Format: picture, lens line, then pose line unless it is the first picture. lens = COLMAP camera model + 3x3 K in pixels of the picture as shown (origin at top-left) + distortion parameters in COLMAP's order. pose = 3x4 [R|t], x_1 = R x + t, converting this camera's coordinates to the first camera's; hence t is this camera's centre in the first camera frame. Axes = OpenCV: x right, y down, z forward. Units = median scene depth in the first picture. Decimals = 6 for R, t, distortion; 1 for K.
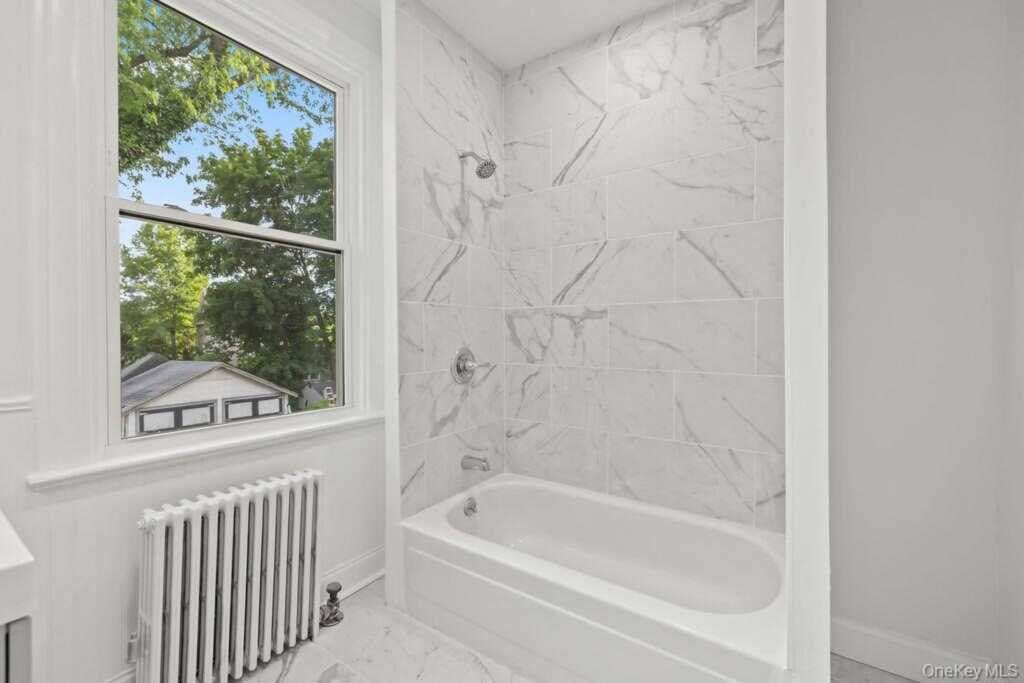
lens RADIAL K [[434.7, 0, 509.2], [0, 434.7, 343.7], [0, 0, 1]] dist [-0.001695, -0.000113]
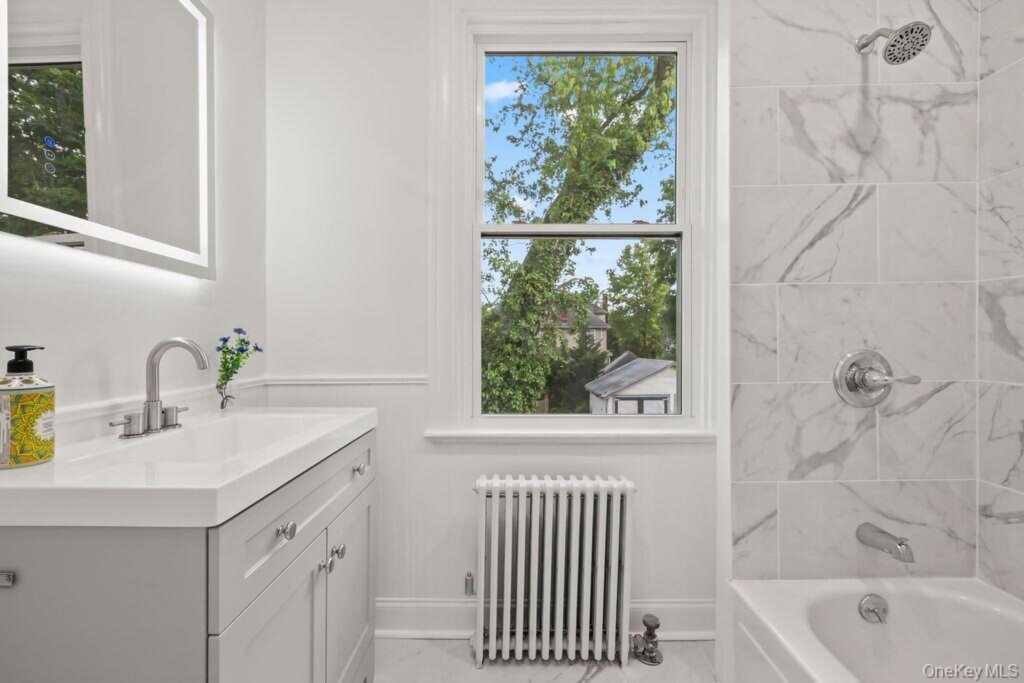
lens RADIAL K [[434.7, 0, 509.2], [0, 434.7, 343.7], [0, 0, 1]] dist [-0.001695, -0.000113]
pose [[0.561037, 0.010401, -0.827726, 0.126697], [-0.014064, 0.999897, 0.003032, 0.005562], [0.827671, 0.009939, 0.561125, 0.225906]]
